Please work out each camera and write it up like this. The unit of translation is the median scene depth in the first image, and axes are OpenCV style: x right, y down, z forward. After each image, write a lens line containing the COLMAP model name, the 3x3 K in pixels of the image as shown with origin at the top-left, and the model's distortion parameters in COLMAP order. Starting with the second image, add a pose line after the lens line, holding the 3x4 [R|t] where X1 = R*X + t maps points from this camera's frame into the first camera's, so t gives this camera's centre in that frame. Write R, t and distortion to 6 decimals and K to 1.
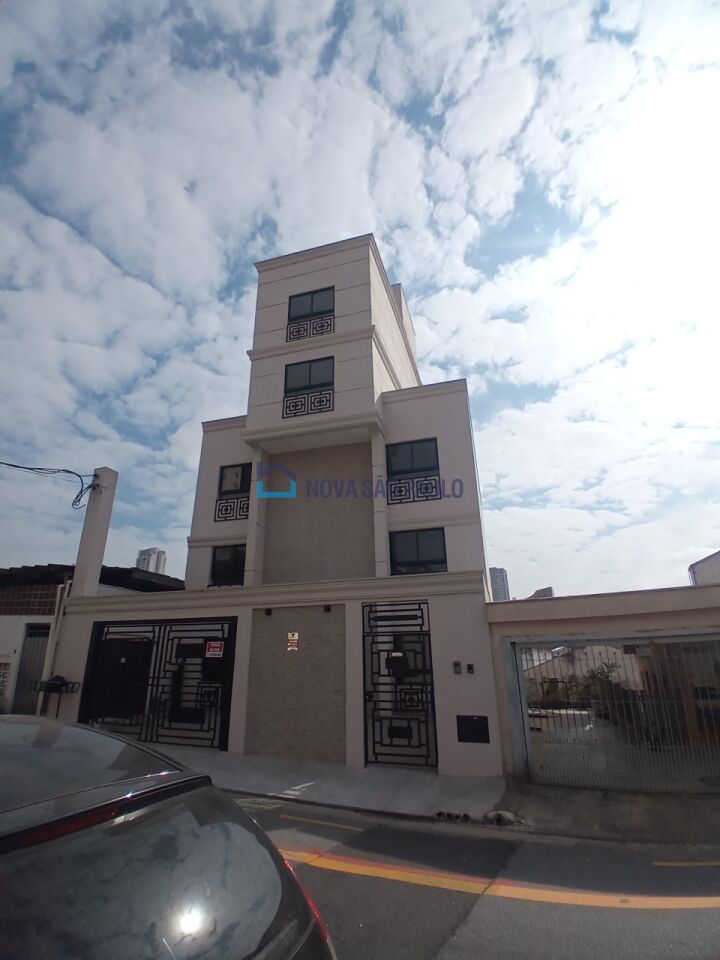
lens RADIAL K [[476.3, 0, 360.0], [0, 476.3, 480.0], [0, 0, 1]] dist [0.006729, -0.049729]
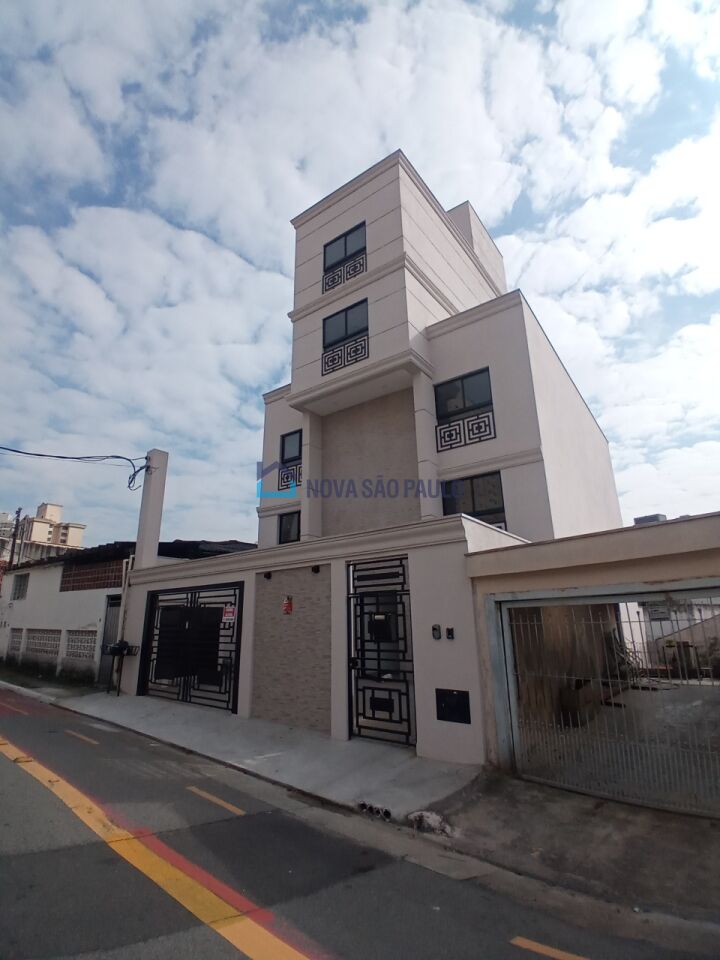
lens RADIAL K [[481.1, 0, 350.9], [0, 481.1, 481.8], [0, 0, 1]] dist [0.022968, -0.051511]
pose [[0.939987, -0.101116, -0.325885, 0.226189], [0.126028, 0.990433, 0.056203, 0.041147], [0.317084, -0.093901, 0.943737, 0.111522]]
